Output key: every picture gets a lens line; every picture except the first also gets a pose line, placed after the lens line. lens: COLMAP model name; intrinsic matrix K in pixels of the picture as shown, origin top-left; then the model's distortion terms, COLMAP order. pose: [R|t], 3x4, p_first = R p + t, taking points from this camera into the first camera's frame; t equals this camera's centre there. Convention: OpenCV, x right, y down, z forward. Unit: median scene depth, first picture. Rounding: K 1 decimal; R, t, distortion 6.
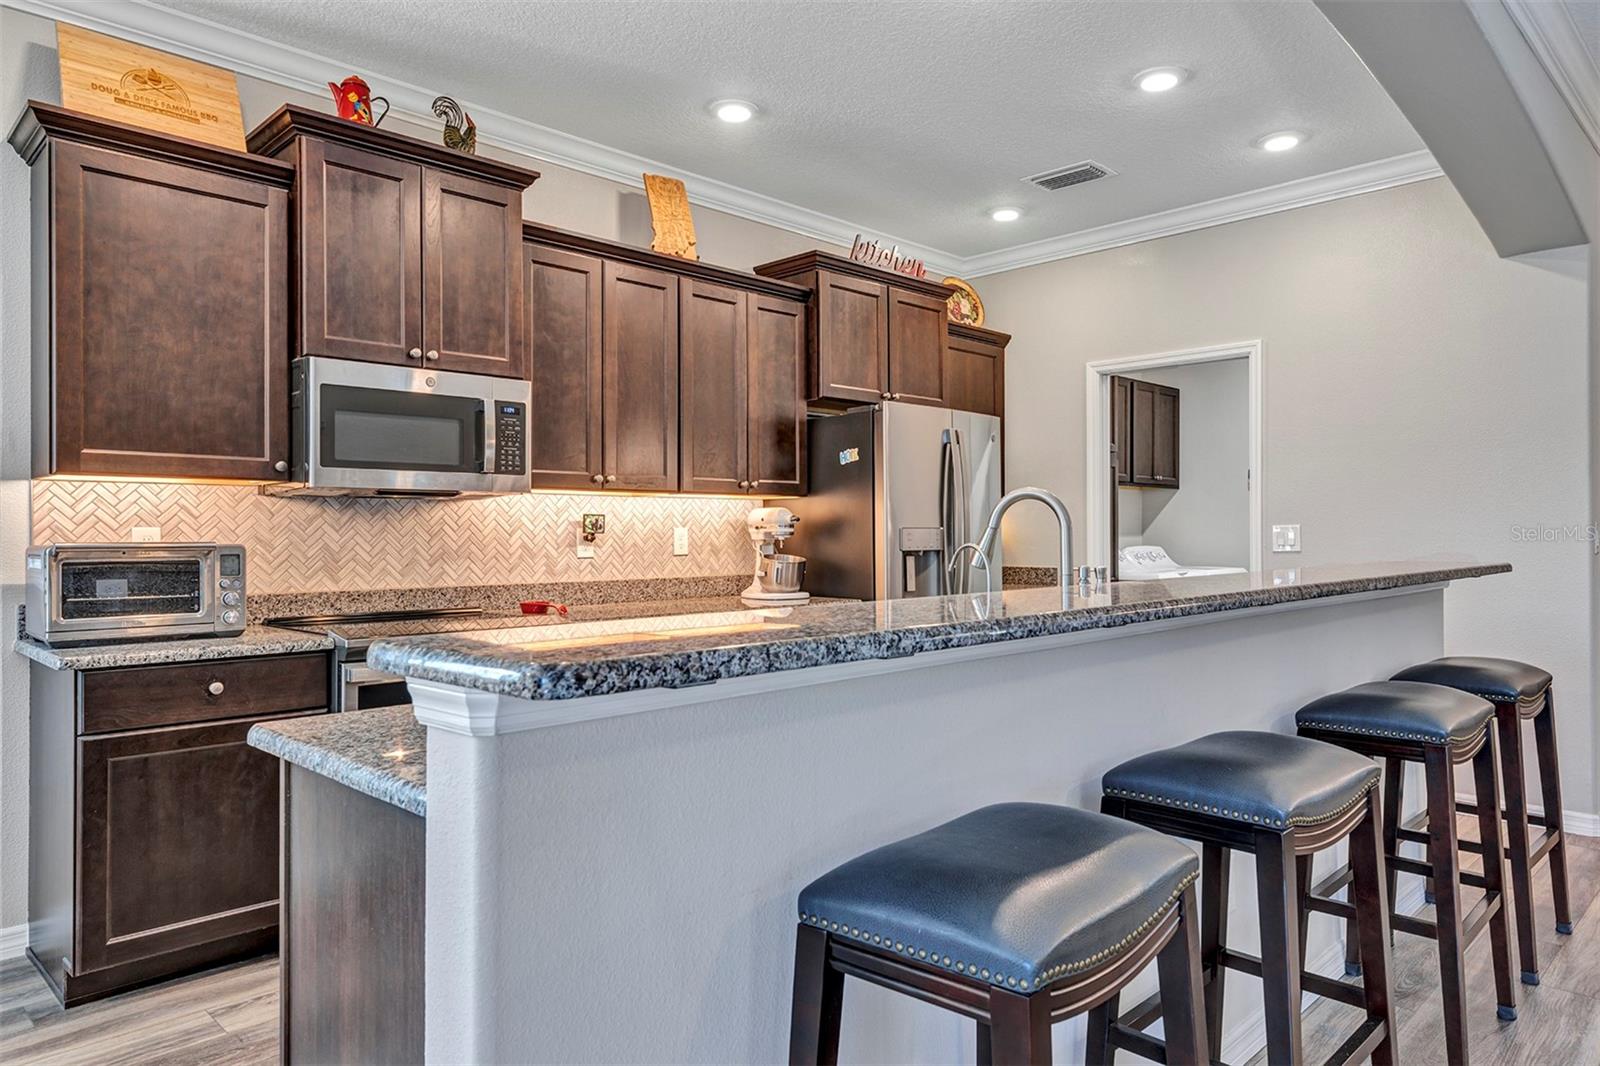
lens RADIAL K [[1027.0, 0, 794.3], [0, 1027.0, 528.5], [0, 0, 1]] dist [0.015361, 0.000024]
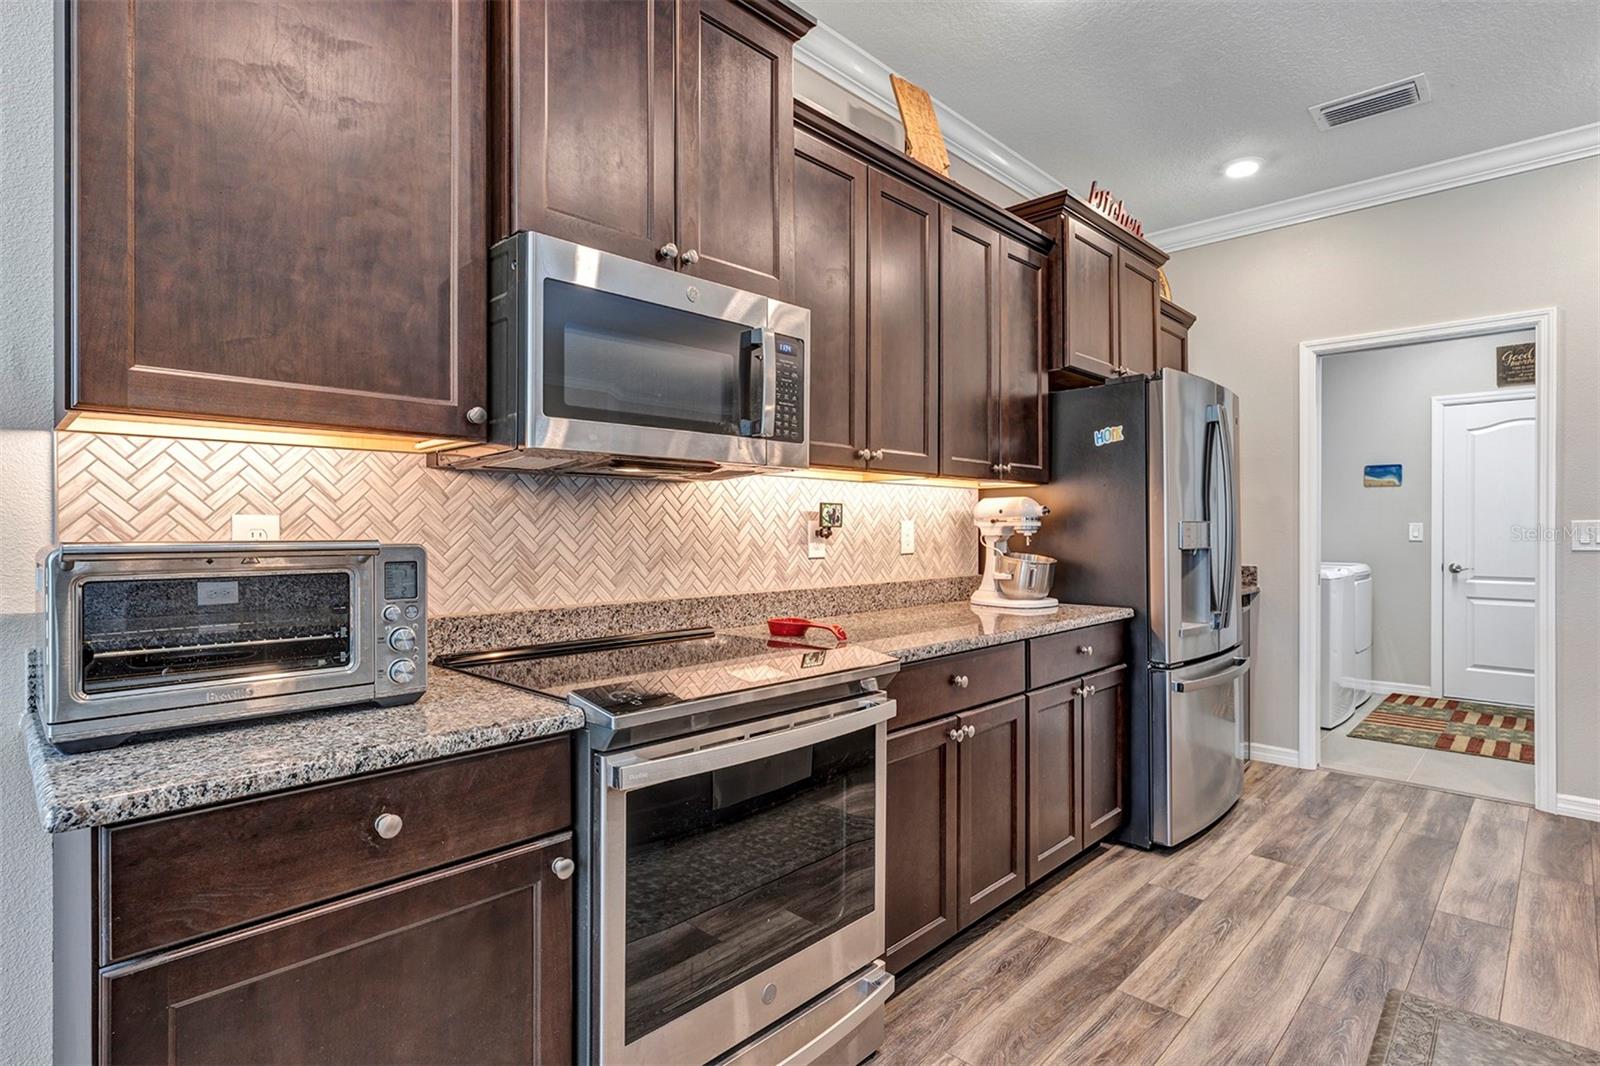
lens RADIAL K [[800.9, 0, 790.0], [0, 800.9, 528.8], [0, 0, 1]] dist [0.000980, -0.000641]
pose [[0.999835, 0.002428, 0.018003, -0.275970], [-0.002519, 0.999984, 0.005015, 0.003427], [-0.017991, -0.005059, 0.999825, 0.449218]]
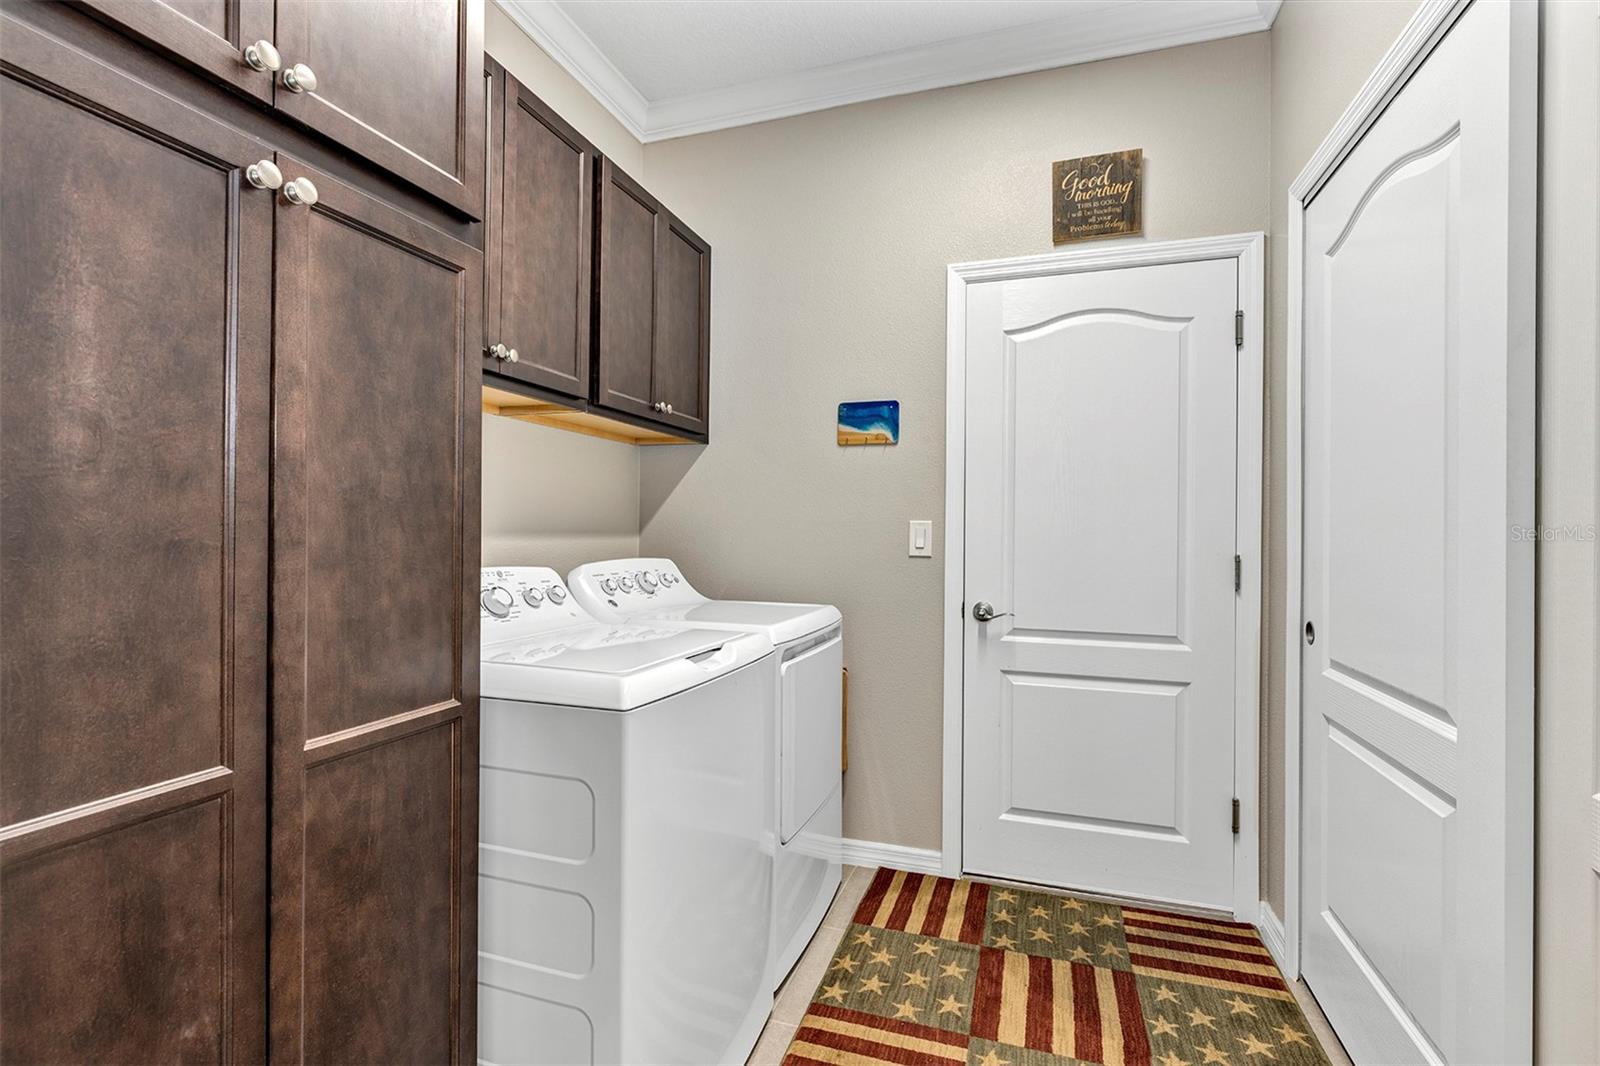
lens RADIAL K [[741.9, 0, 791.0], [0, 741.9, 528.3], [0, 0, 1]] dist [-0.009073, 0.000353]
pose [[0.895555, 0.011112, 0.444812, 0.526143], [-0.011689, 0.999931, -0.001445, 0.007022], [-0.444797, -0.003905, 0.895623, 1.385721]]
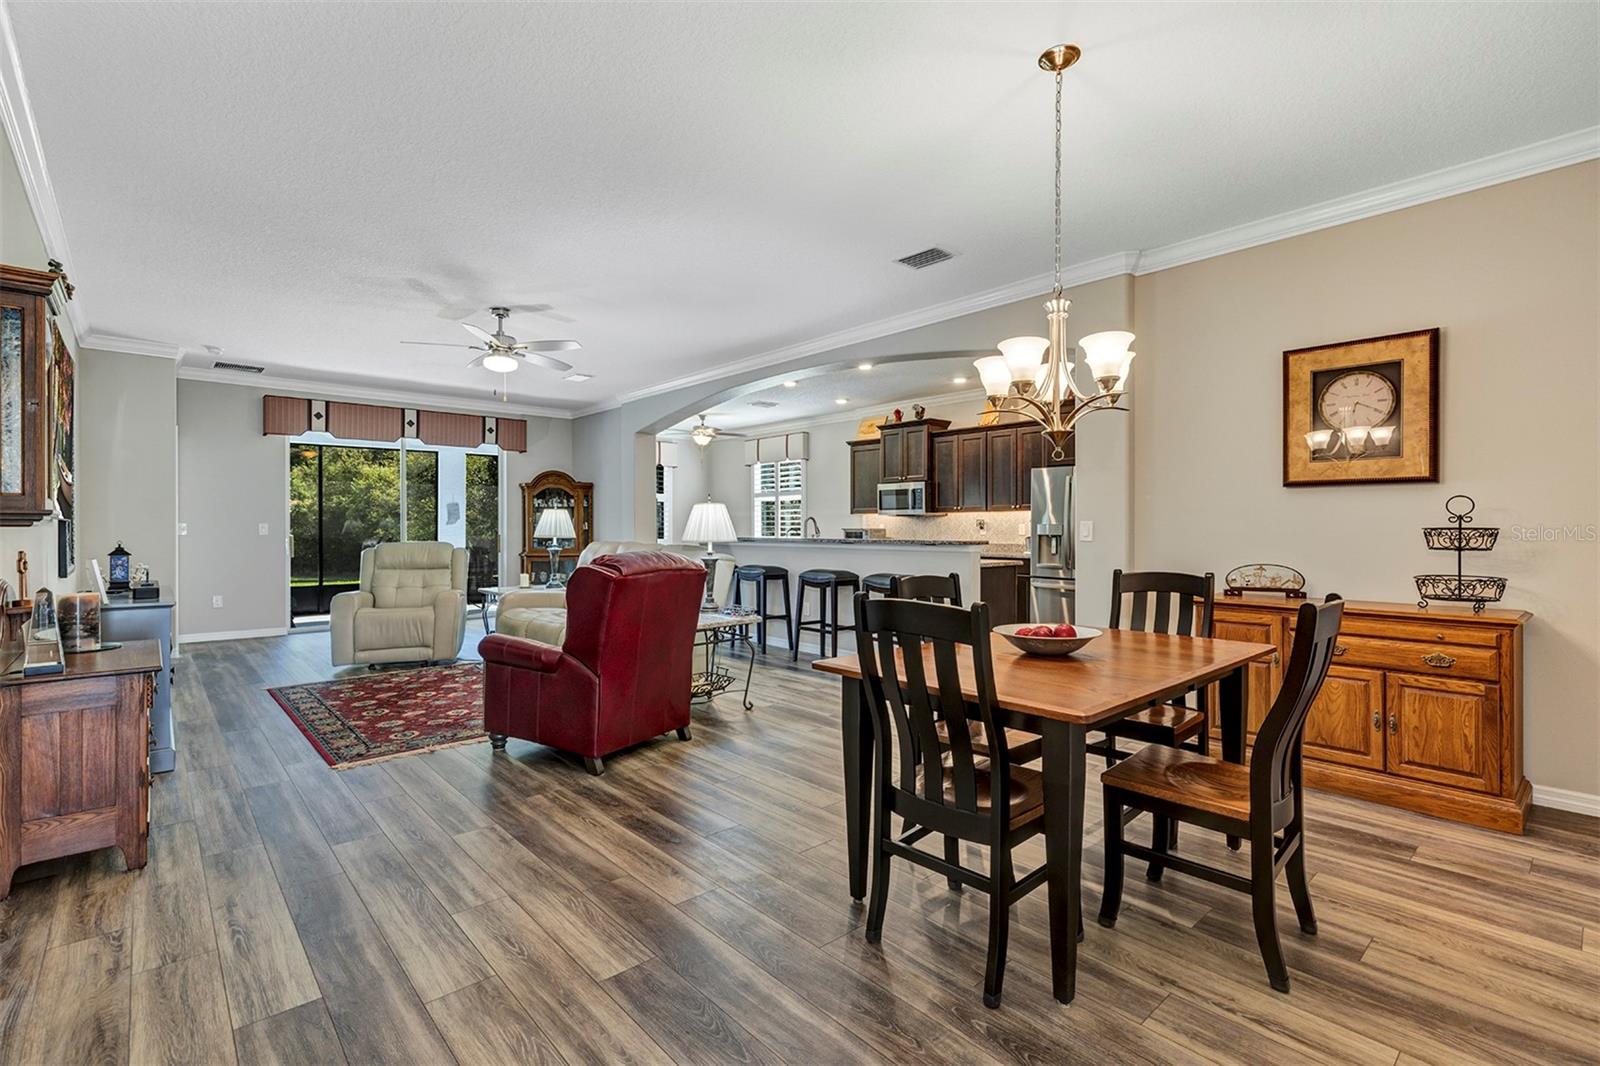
lens RADIAL K [[712.7, 0, 791.8], [0, 712.7, 527.7], [0, 0, 1]] dist [0.004142, 0.000266]
pose [[-0.043957, 0.005357, -0.999019, 2.098886], [0.004177, 0.999978, 0.005179, -0.003289], [0.999025, -0.003945, -0.043978, 0.656768]]
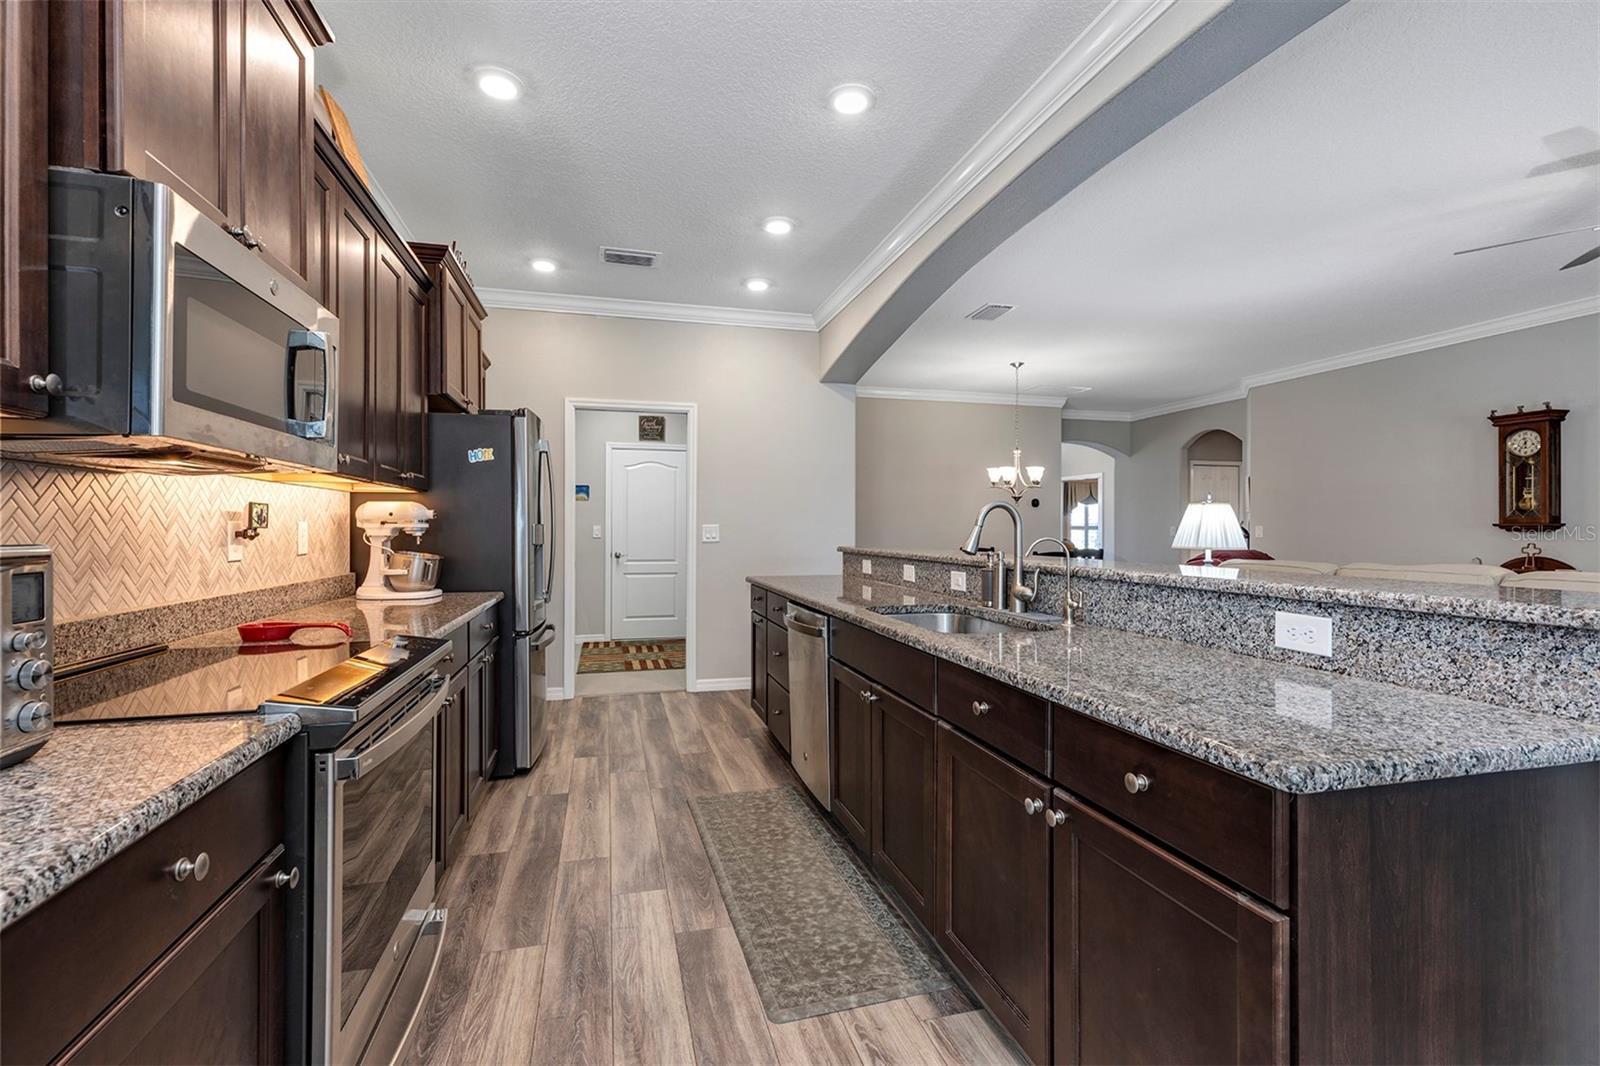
lens RADIAL K [[712.7, 0, 791.8], [0, 712.7, 527.7], [0, 0, 1]] dist [0.004142, 0.000266]
pose [[0.502052, 0.005312, 0.864821, -0.525325], [-0.006783, 0.999975, -0.002204, 0.003491], [-0.864811, -0.004759, 0.502075, 0.462867]]
